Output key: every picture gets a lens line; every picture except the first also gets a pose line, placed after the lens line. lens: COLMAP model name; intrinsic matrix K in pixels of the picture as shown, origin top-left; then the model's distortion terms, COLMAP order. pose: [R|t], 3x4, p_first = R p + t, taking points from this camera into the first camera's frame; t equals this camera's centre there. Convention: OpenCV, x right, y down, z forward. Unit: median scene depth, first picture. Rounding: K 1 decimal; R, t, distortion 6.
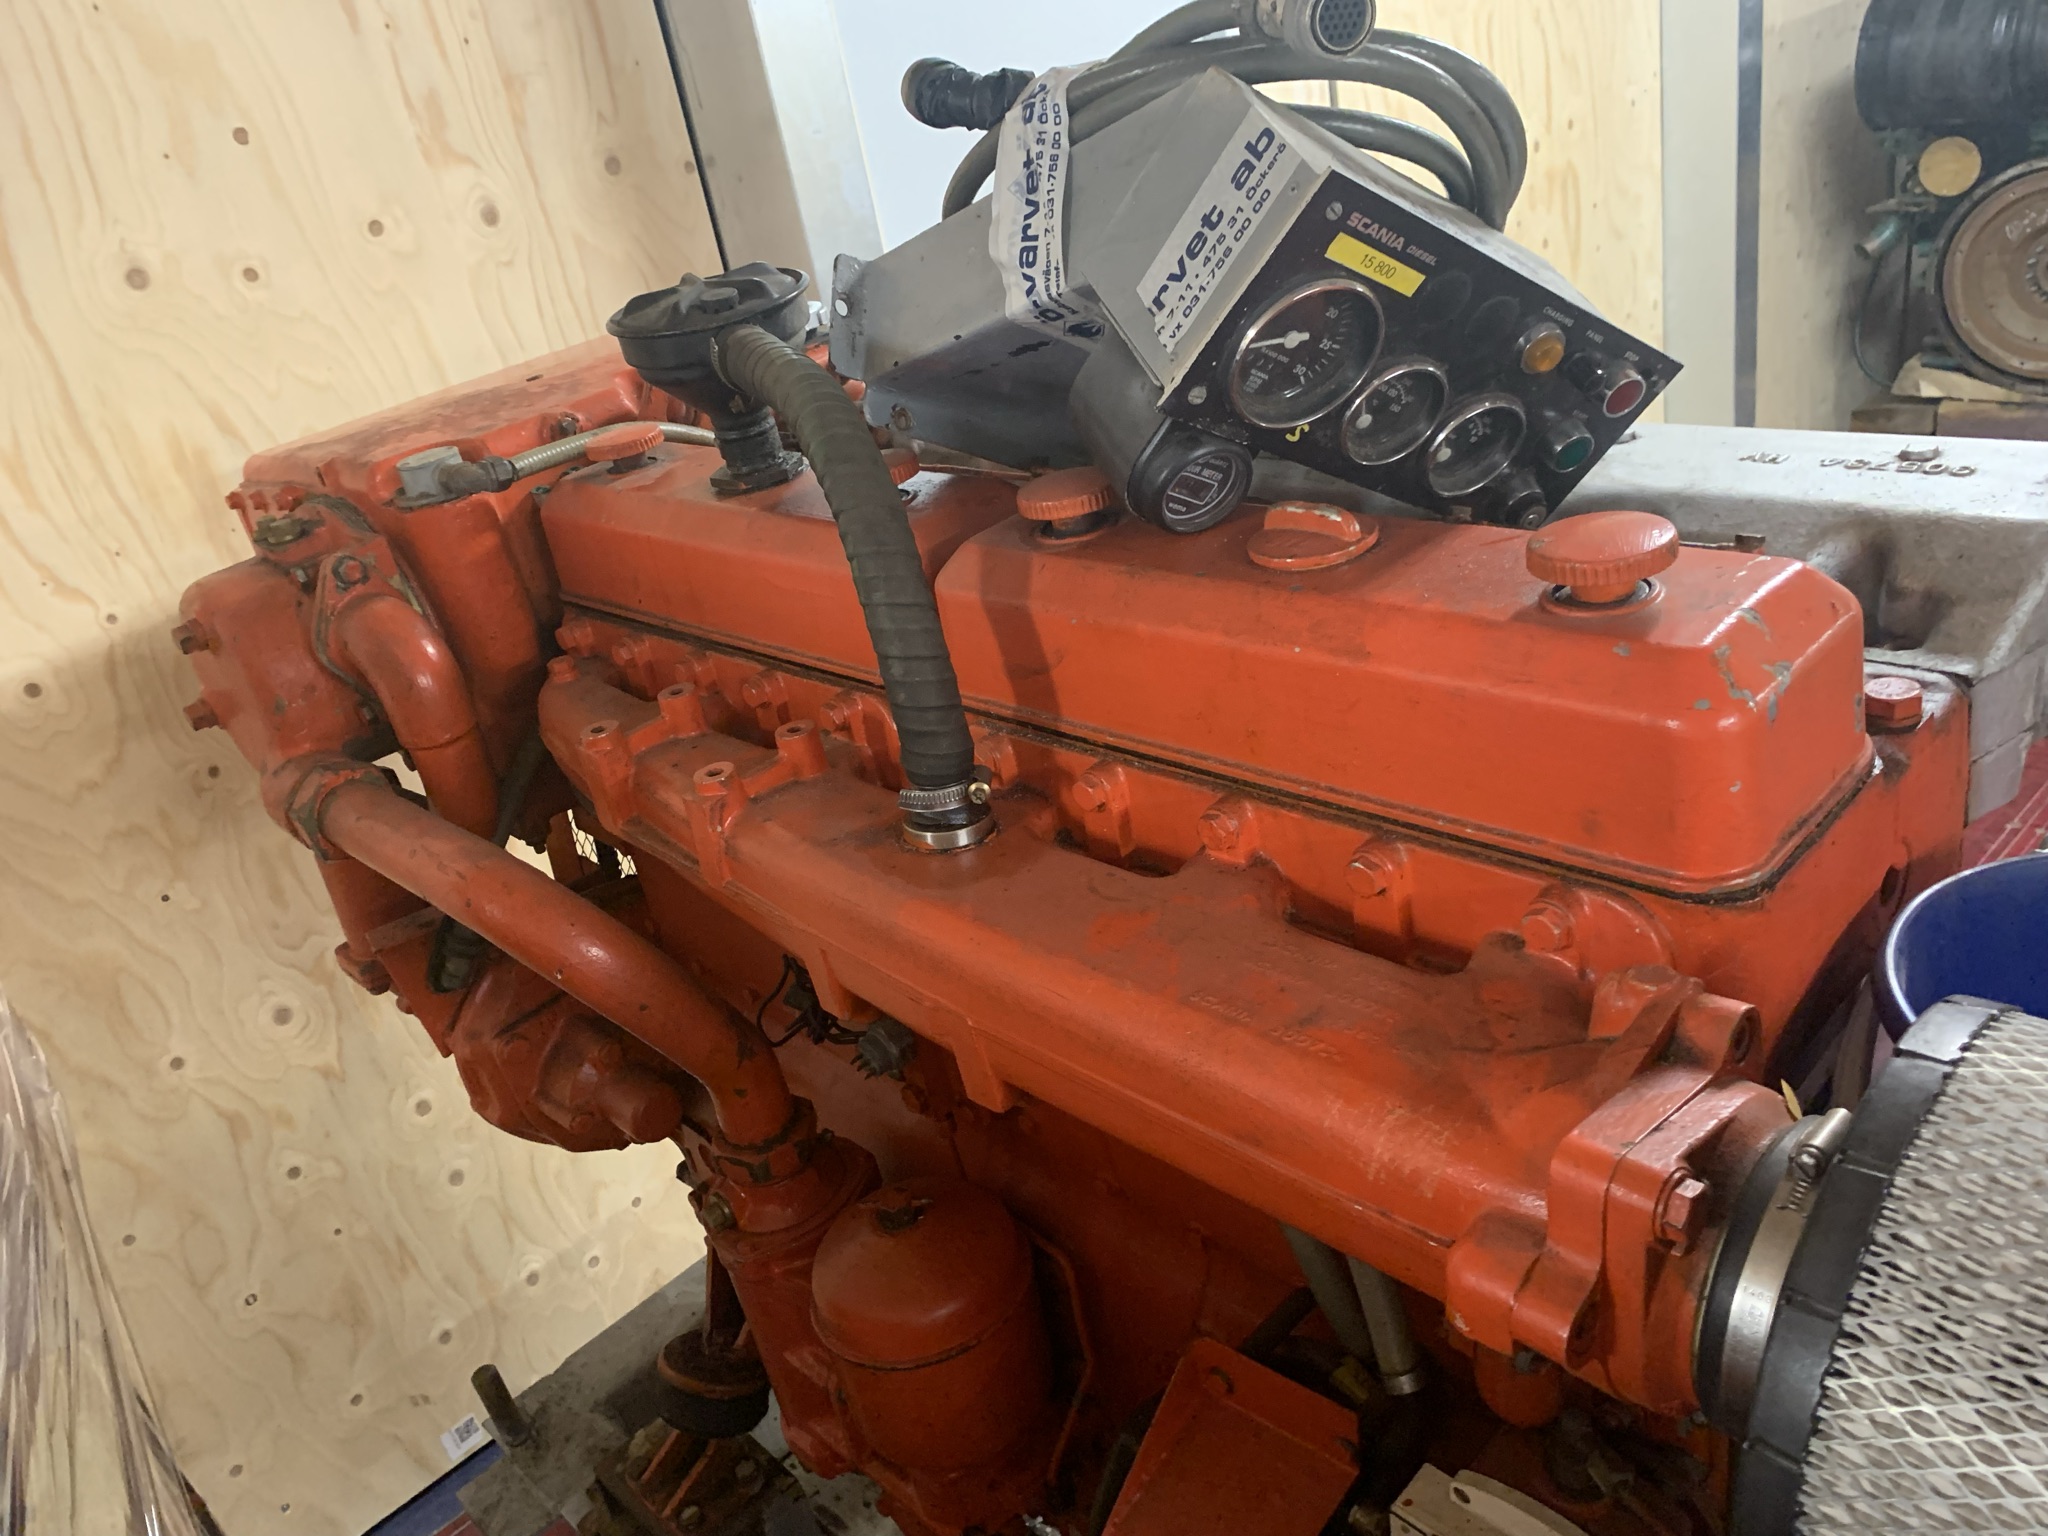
lens RADIAL K [[1559.4, 0, 1021.5], [0, 1559.4, 760.5], [0, 0, 1]] dist [0.004925, -0.001381]
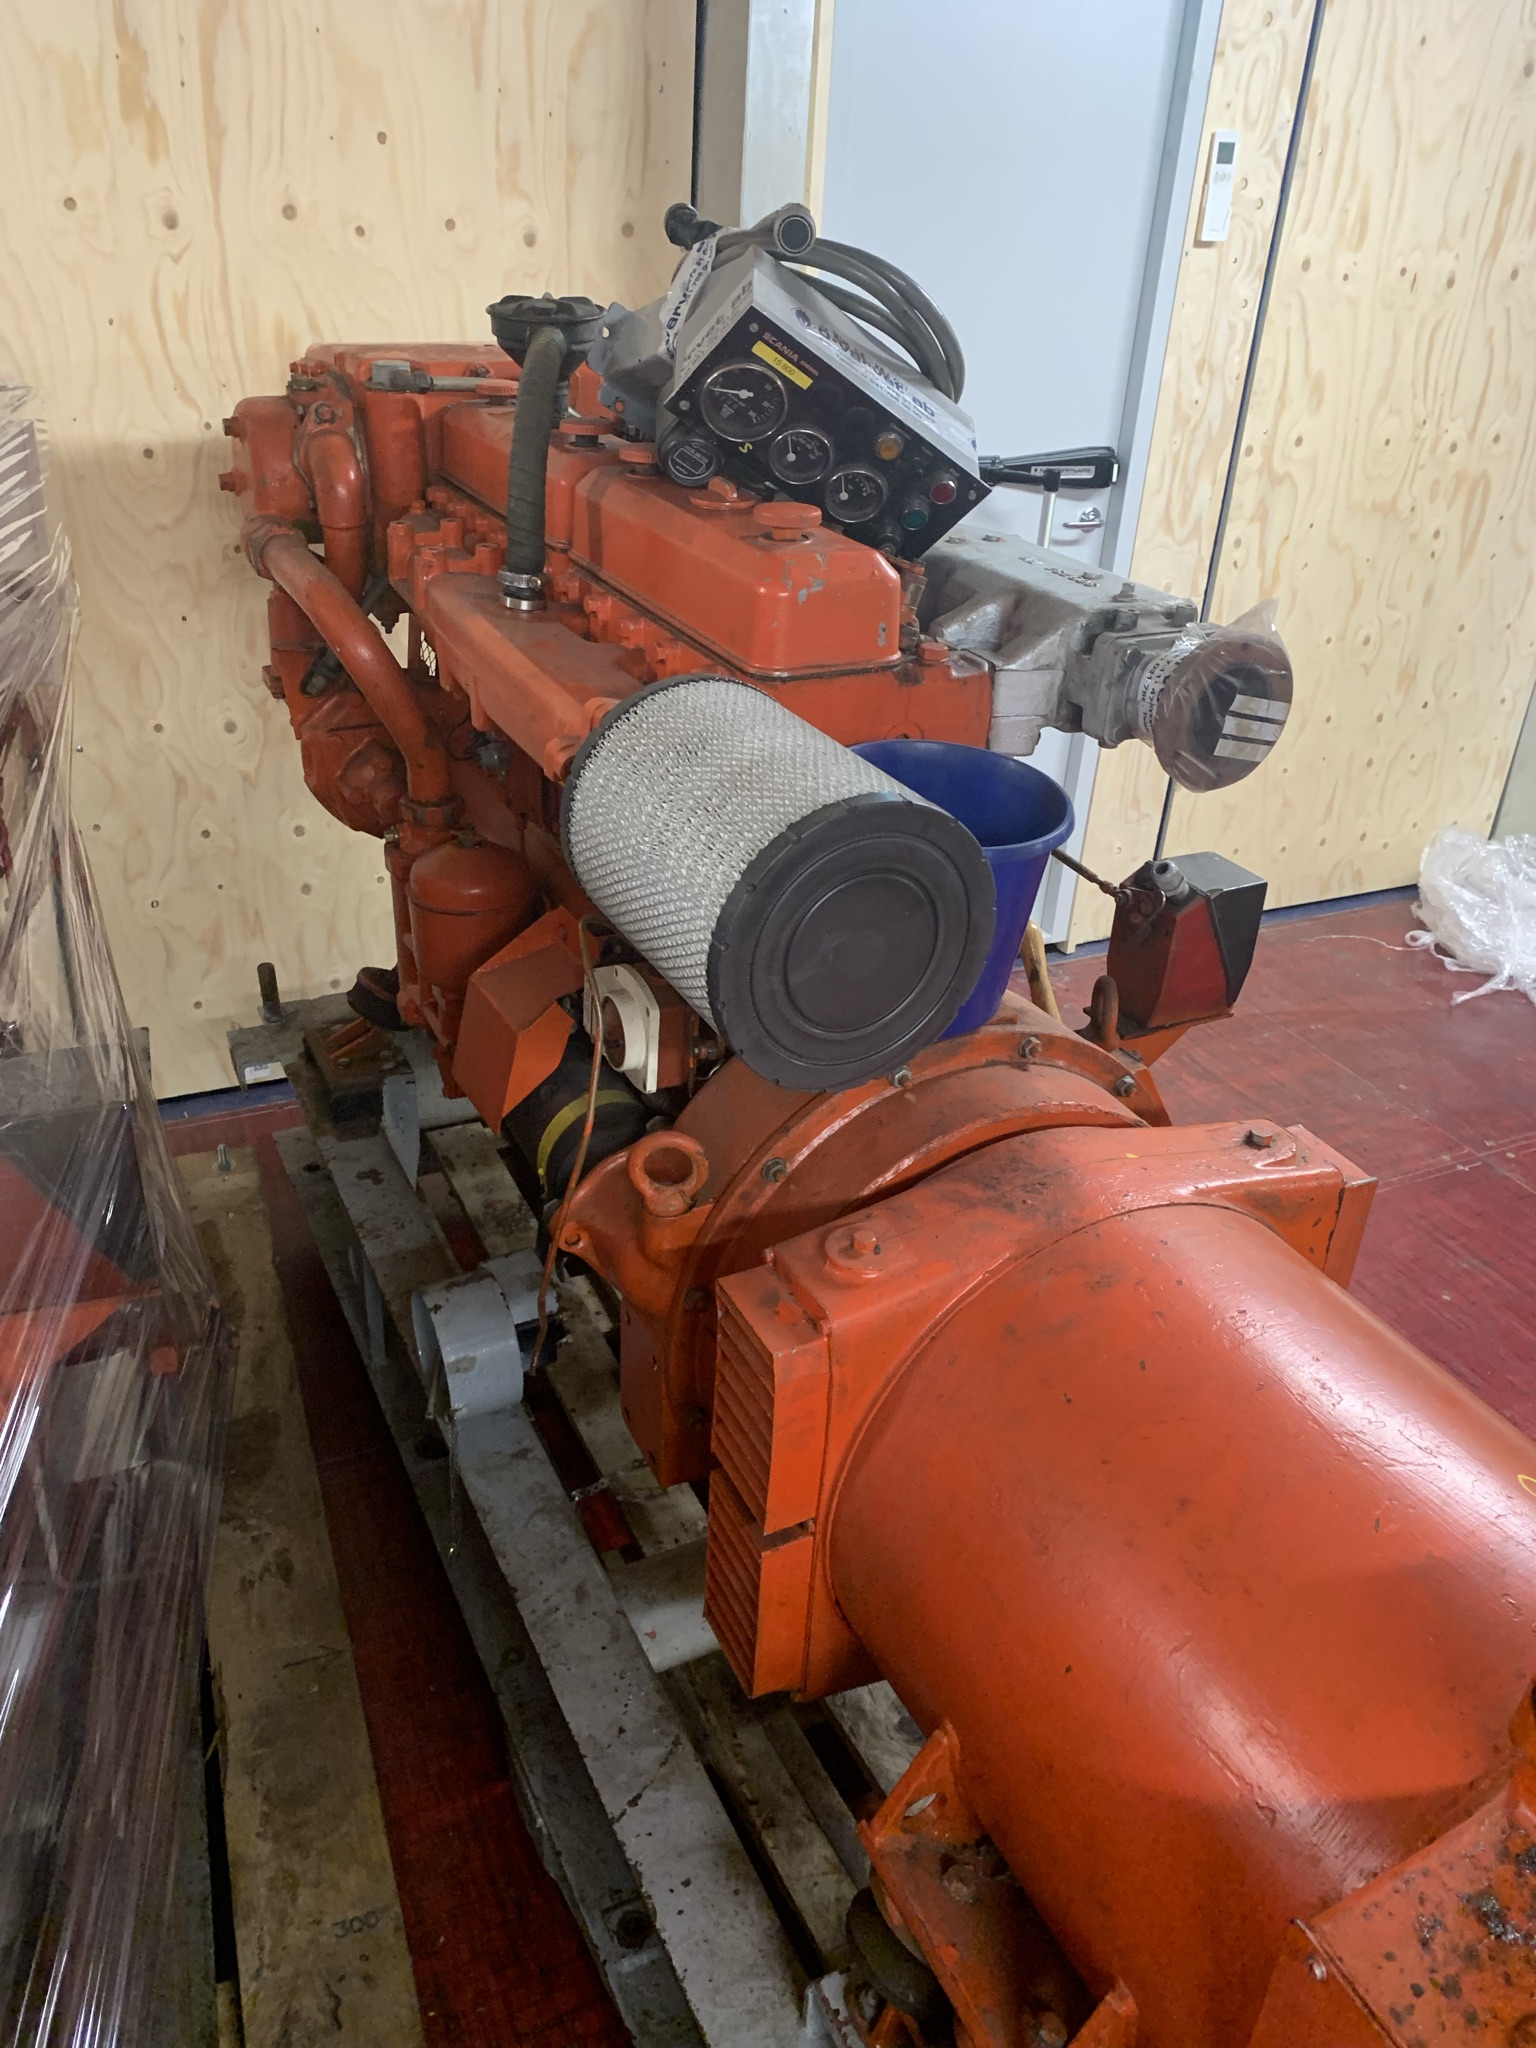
lens RADIAL K [[1559.4, 0, 768.0], [0, 1559.4, 1024.0], [0, 0, 1]] dist [0.004925, -0.001381]
pose [[0.924302, 0.352160, -0.147136, 0.458805], [-0.341494, 0.935251, 0.093211, 0.162880], [0.170434, -0.035909, 0.984714, -0.560246]]
